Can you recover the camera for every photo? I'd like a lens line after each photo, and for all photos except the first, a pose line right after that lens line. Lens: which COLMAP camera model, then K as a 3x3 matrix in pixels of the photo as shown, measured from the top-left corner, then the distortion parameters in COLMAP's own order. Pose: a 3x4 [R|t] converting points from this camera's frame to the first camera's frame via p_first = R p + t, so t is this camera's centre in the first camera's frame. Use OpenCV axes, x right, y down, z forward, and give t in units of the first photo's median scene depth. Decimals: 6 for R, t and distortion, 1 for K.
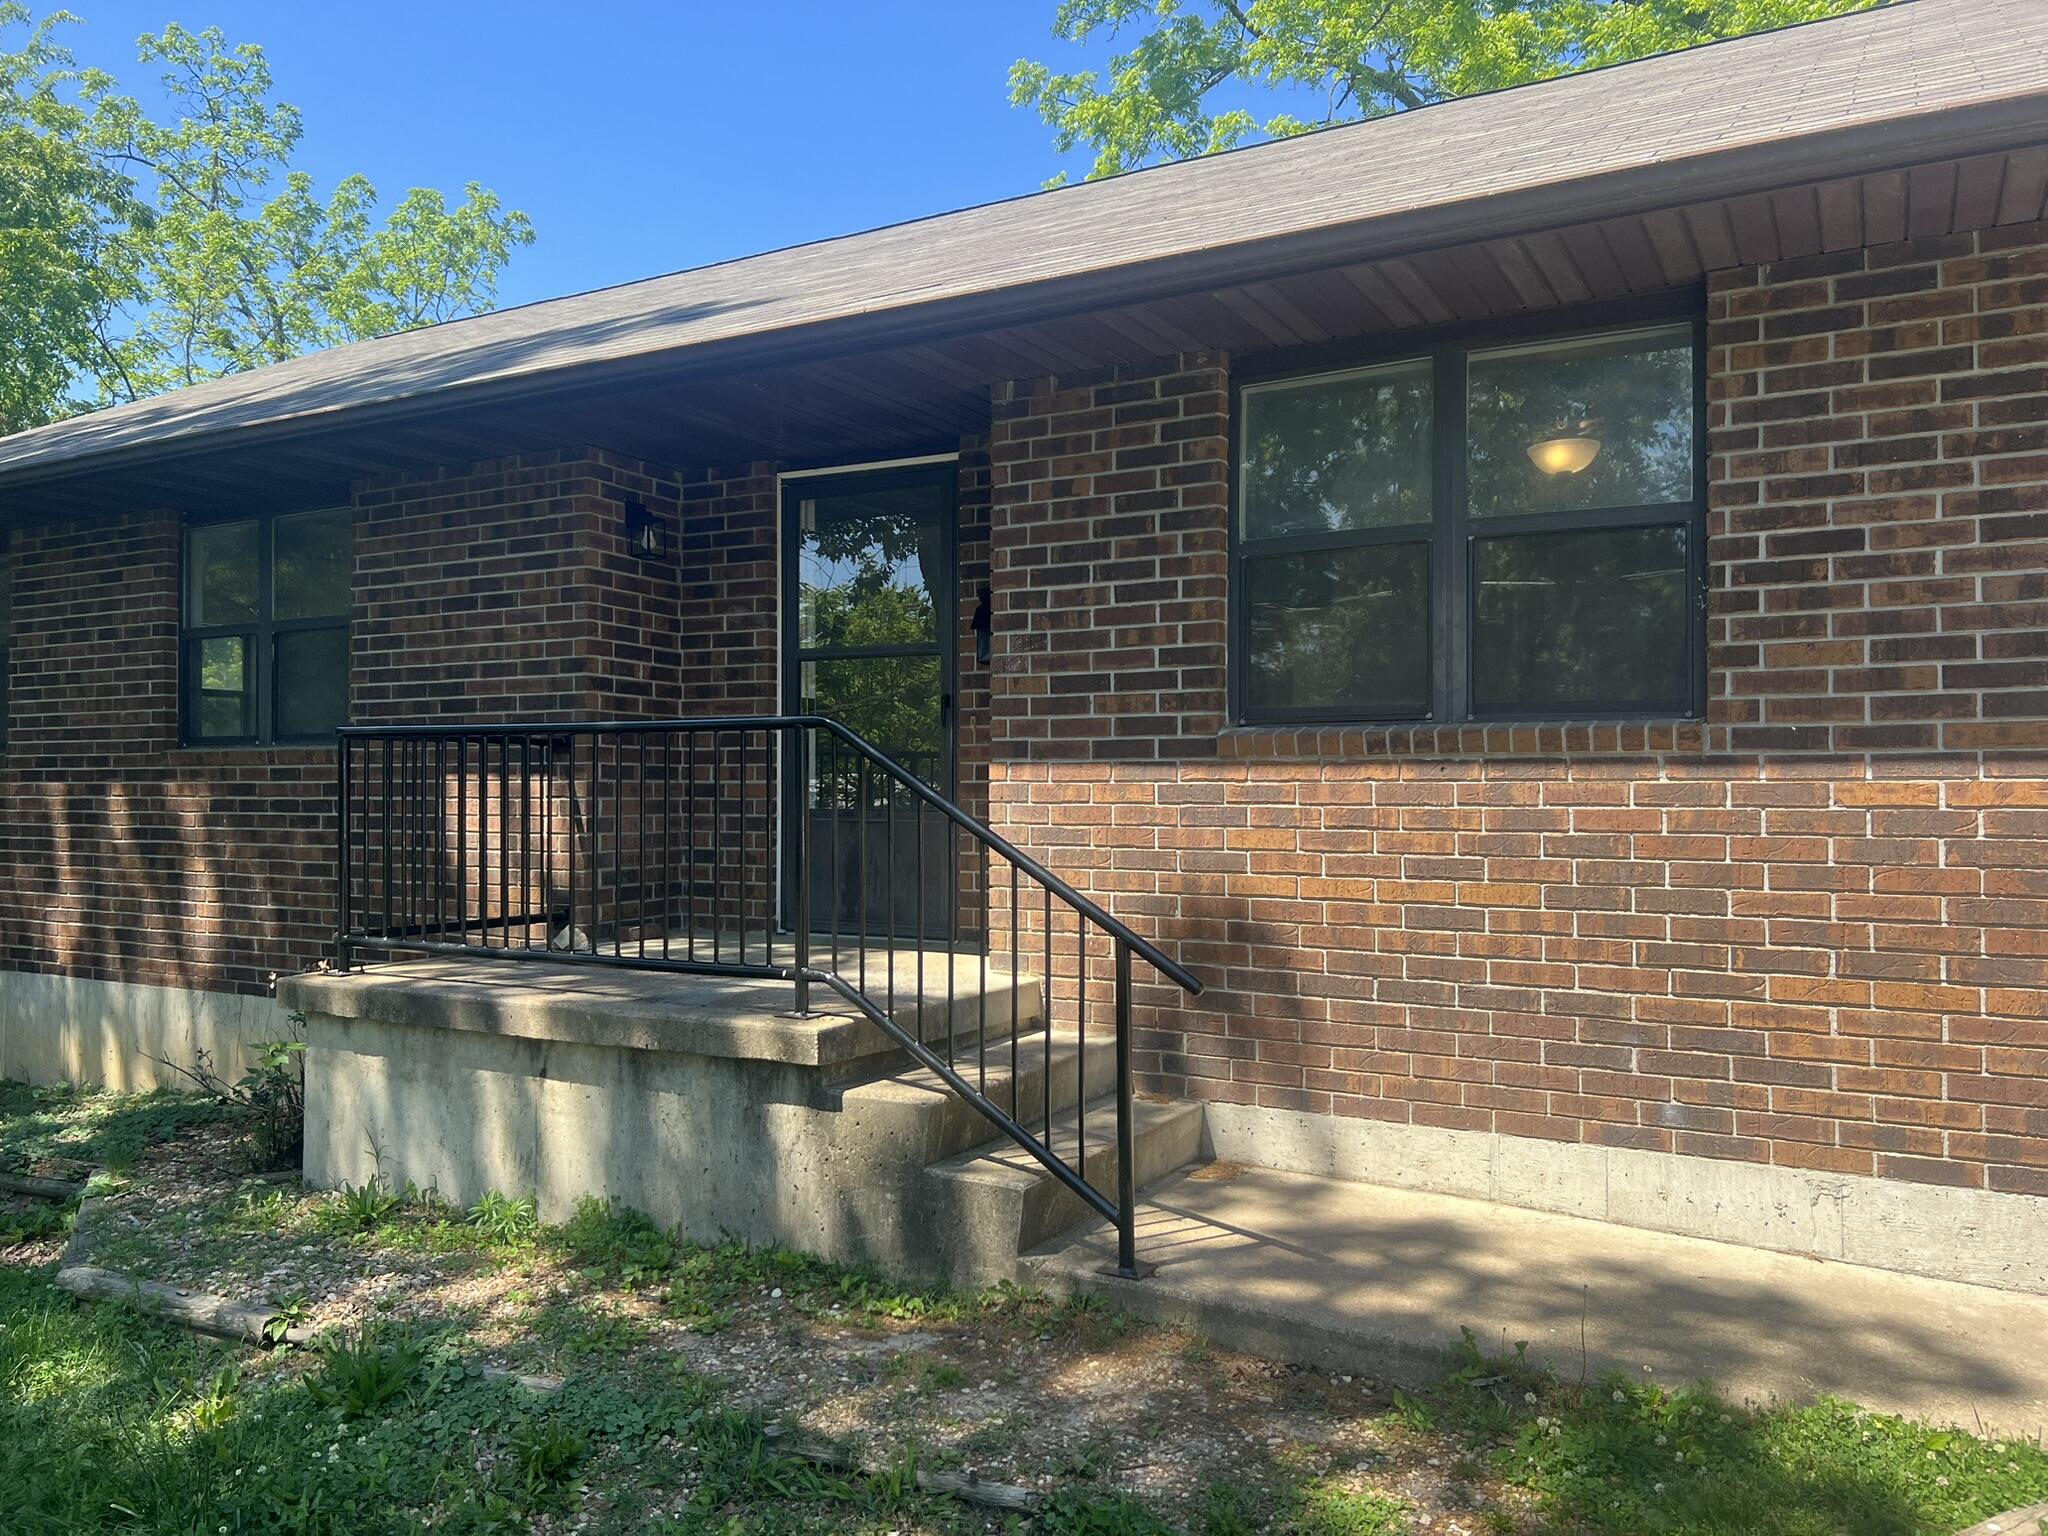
lens RADIAL K [[1525.3, 0, 1014.1], [0, 1525.3, 762.1], [0, 0, 1]] dist [0.043586, -0.030349]
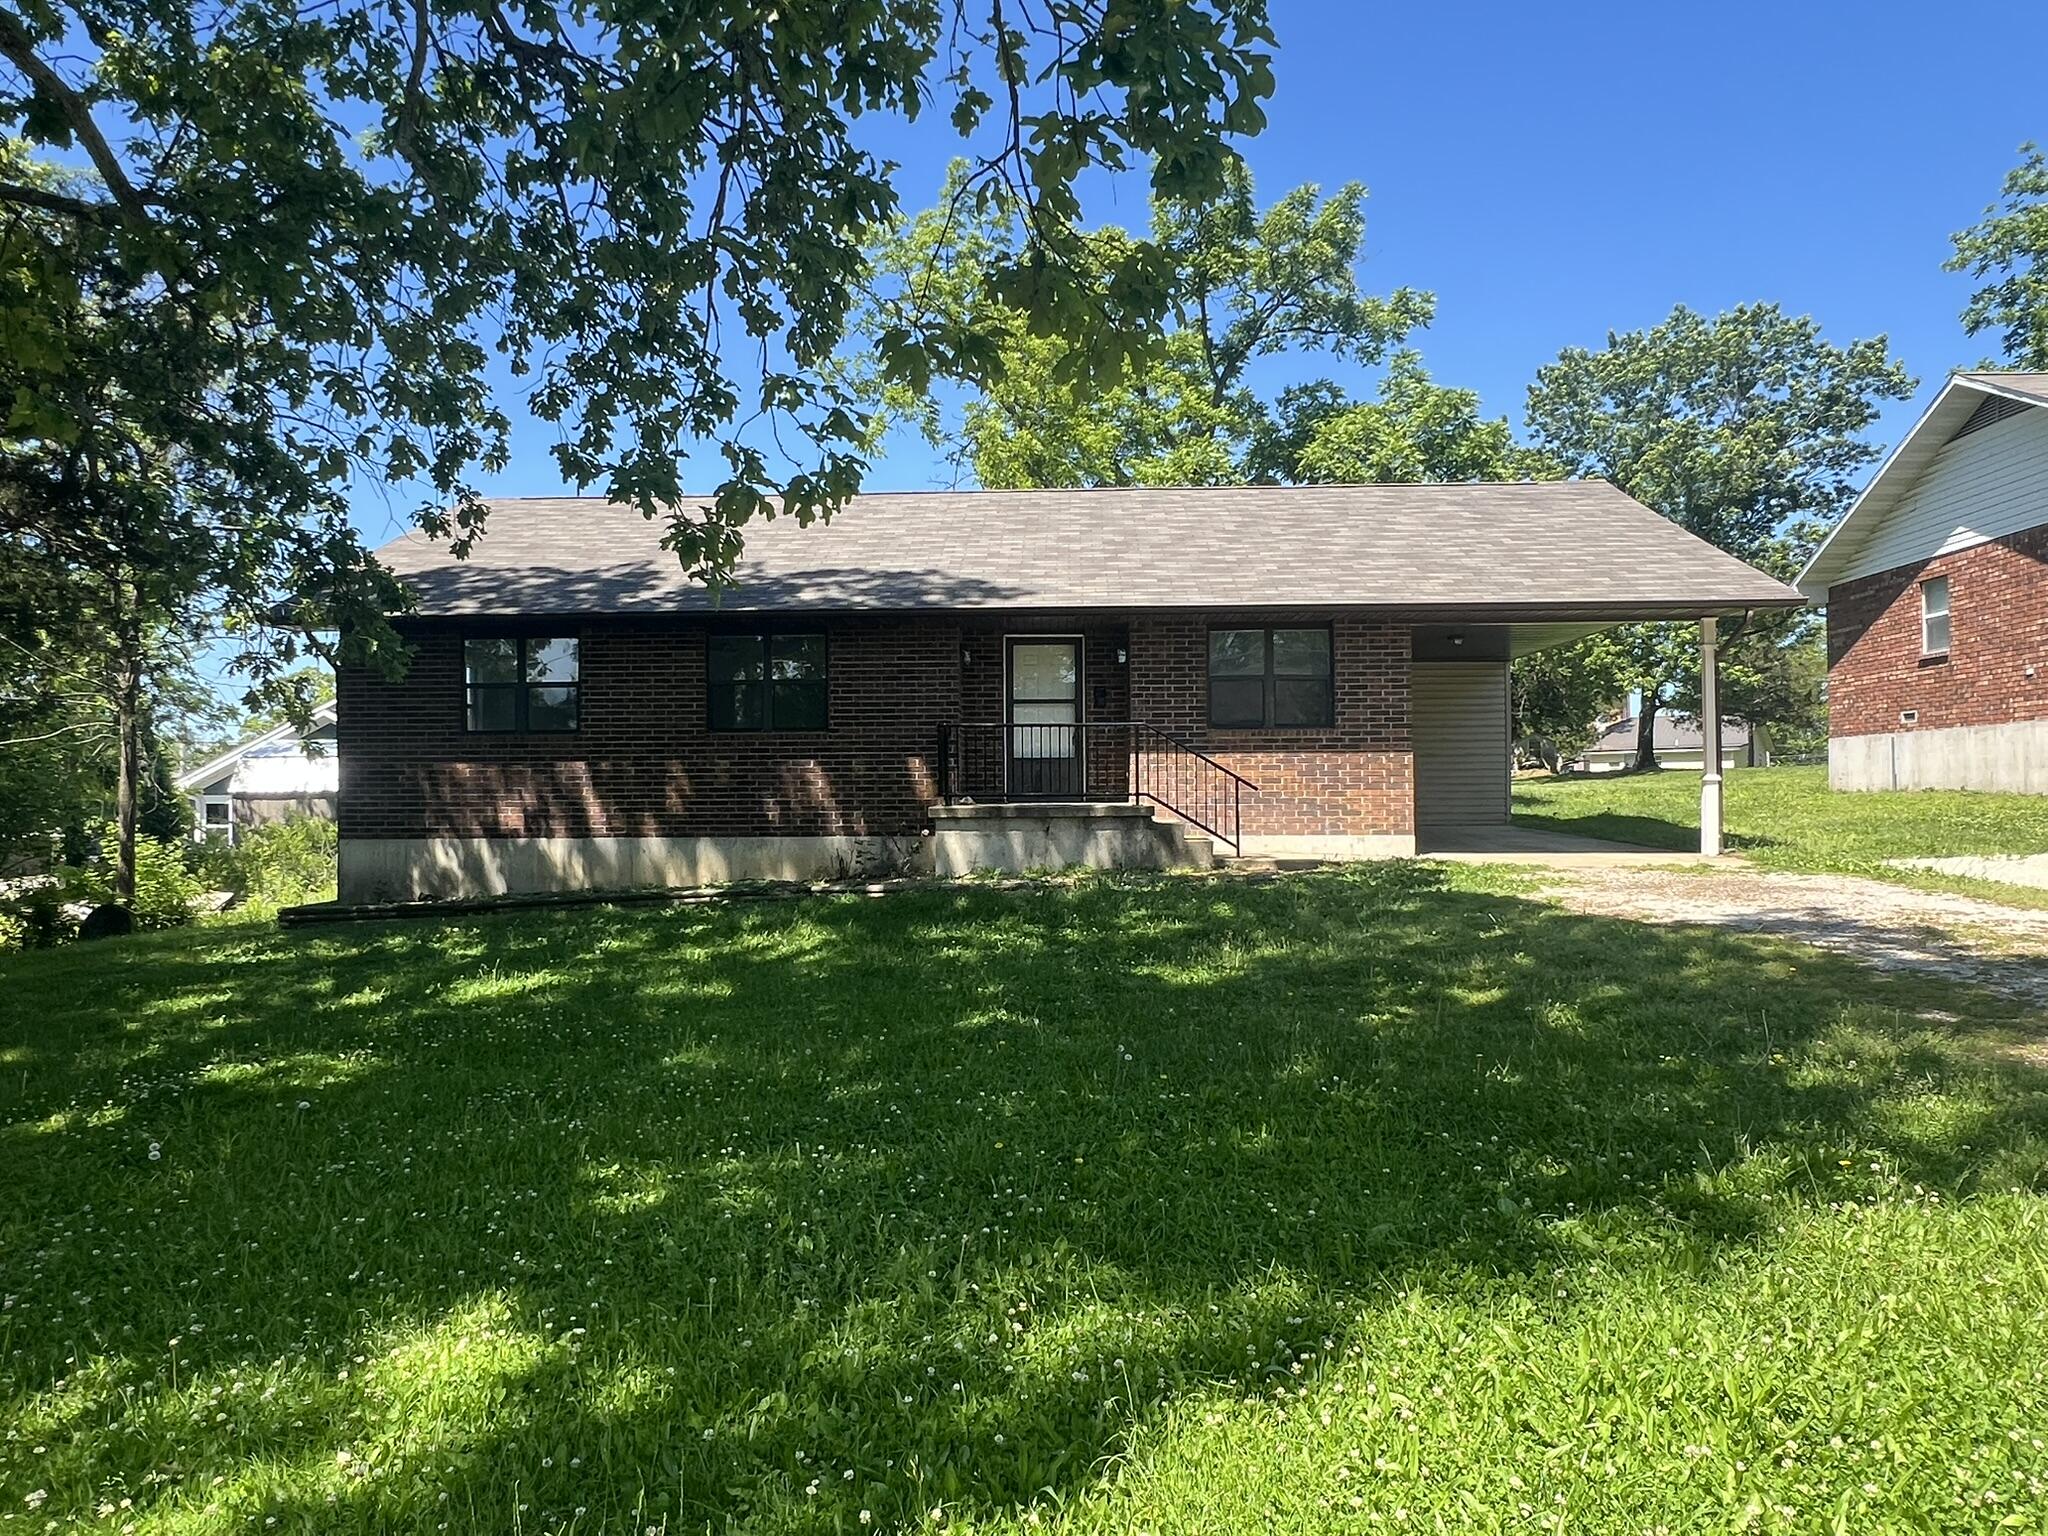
lens RADIAL K [[1259.4, 0, 1025.8], [0, 1259.4, 773.6], [0, 0, 1]] dist [0.006618, -0.000973]
pose [[0.892471, 0.005731, 0.451069, -1.499247], [-0.002987, 0.999972, -0.006796, 0.098289], [-0.451095, 0.004718, 0.892463, -1.352743]]
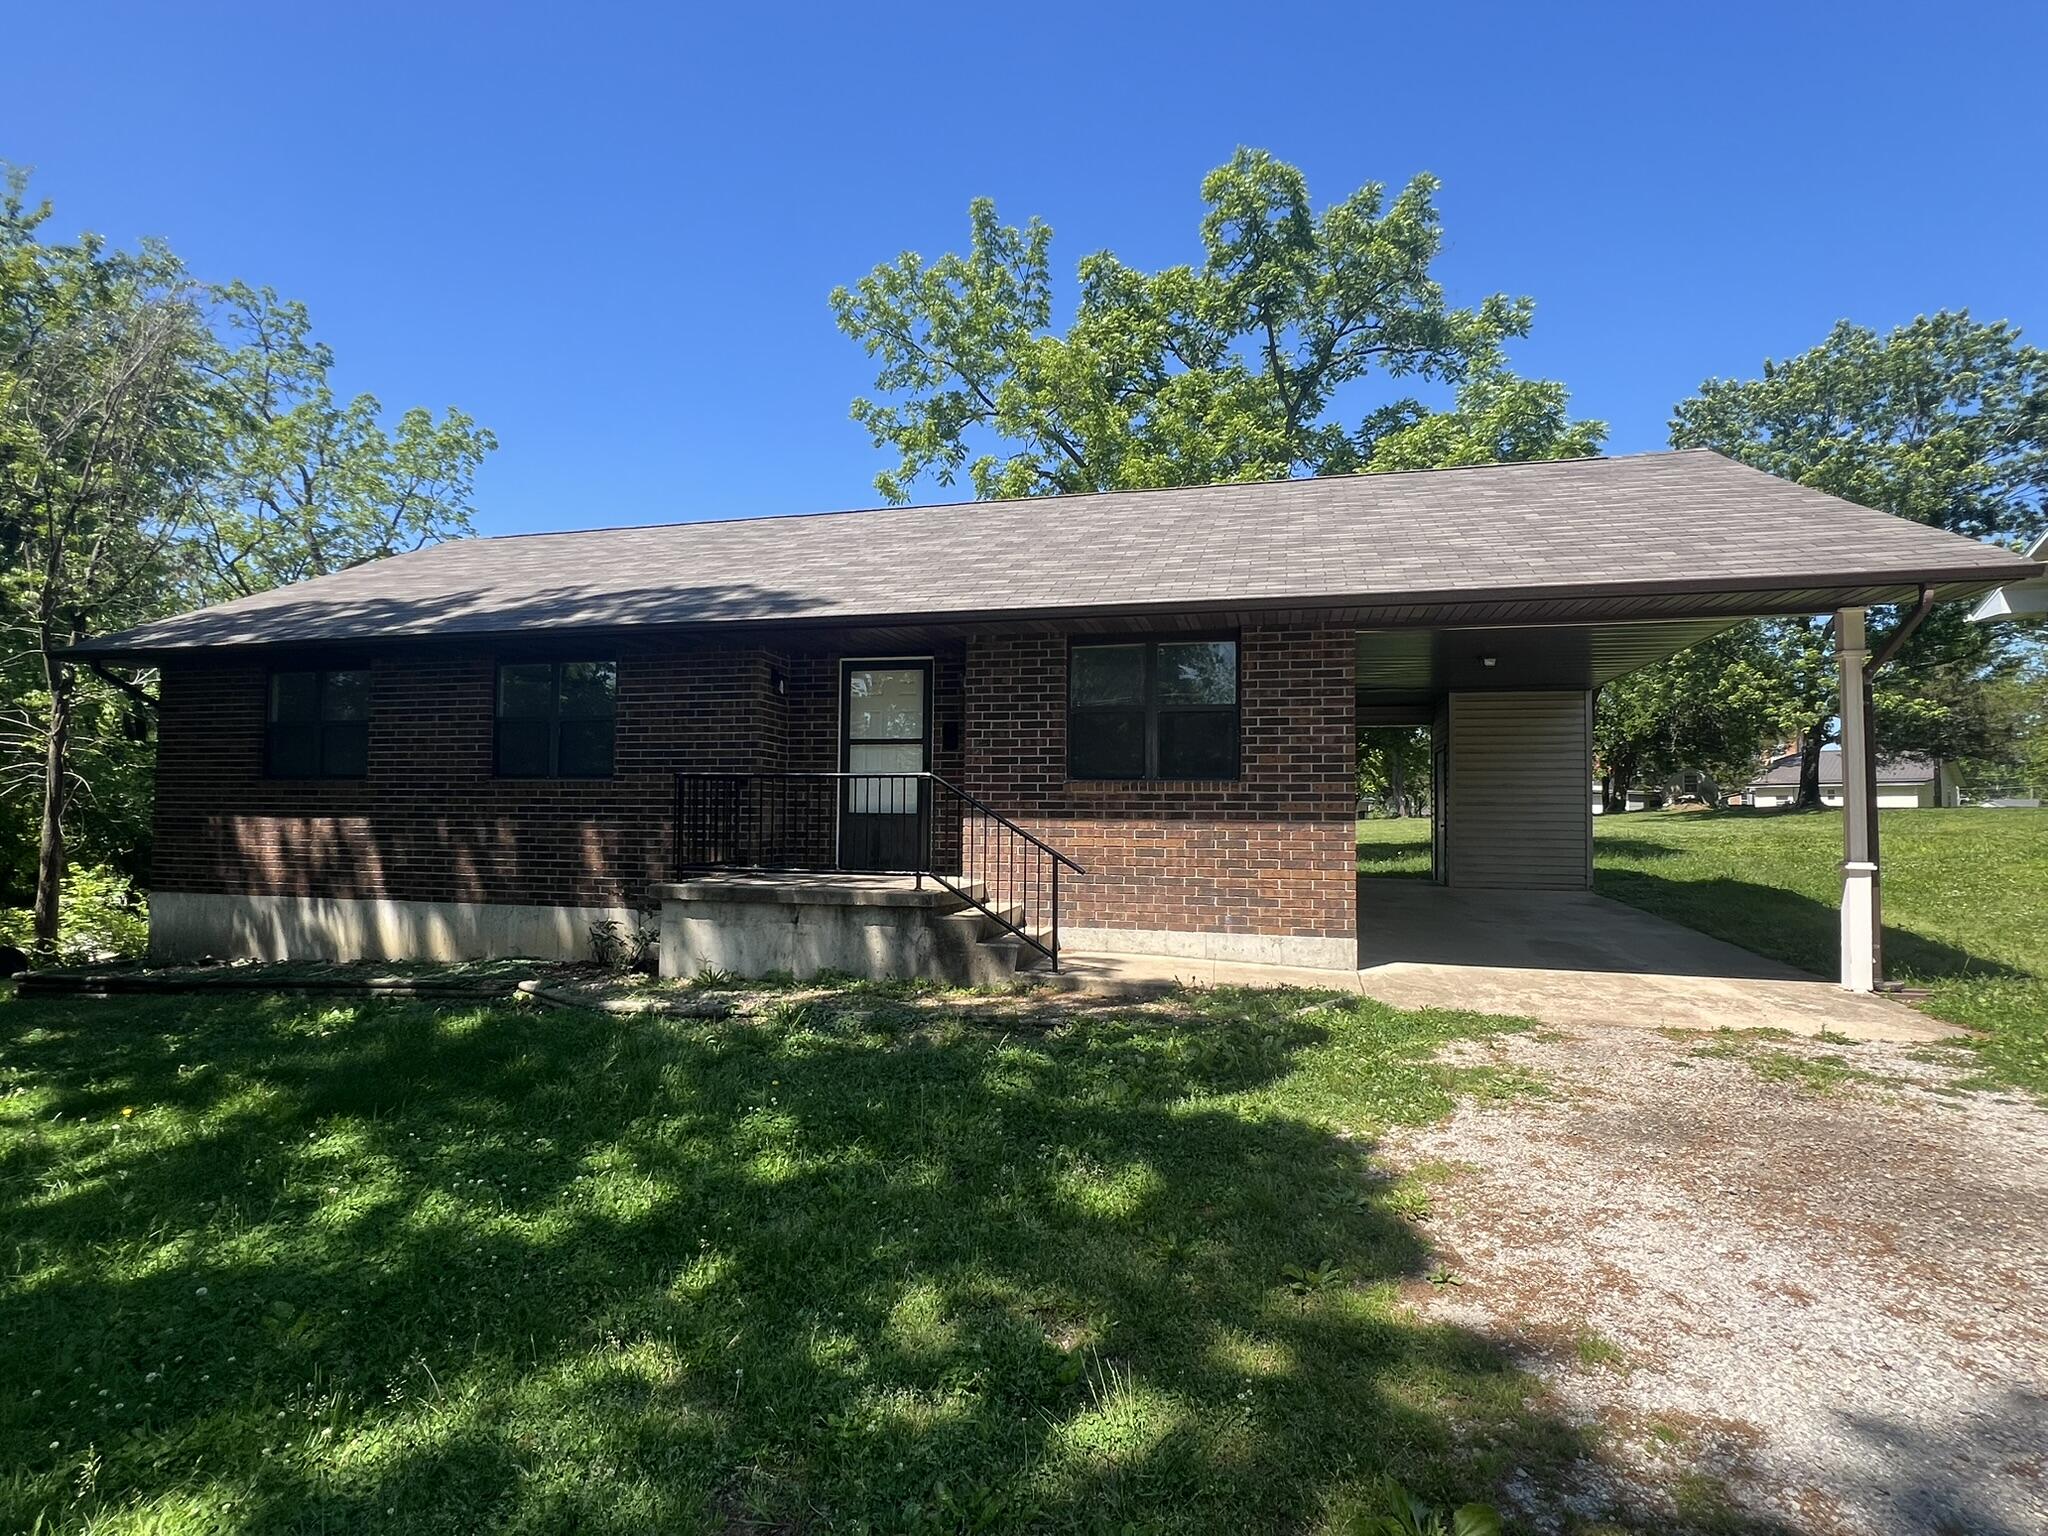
lens RADIAL K [[1010.5, 0, 1029.5], [0, 1010.5, 769.2], [0, 0, 1]] dist [0.007032, 0.002611]
pose [[0.966064, 0.021464, 0.257410, -0.346781], [-0.013880, 0.999415, -0.031244, 0.012958], [-0.257930, 0.026611, 0.965797, -0.601243]]
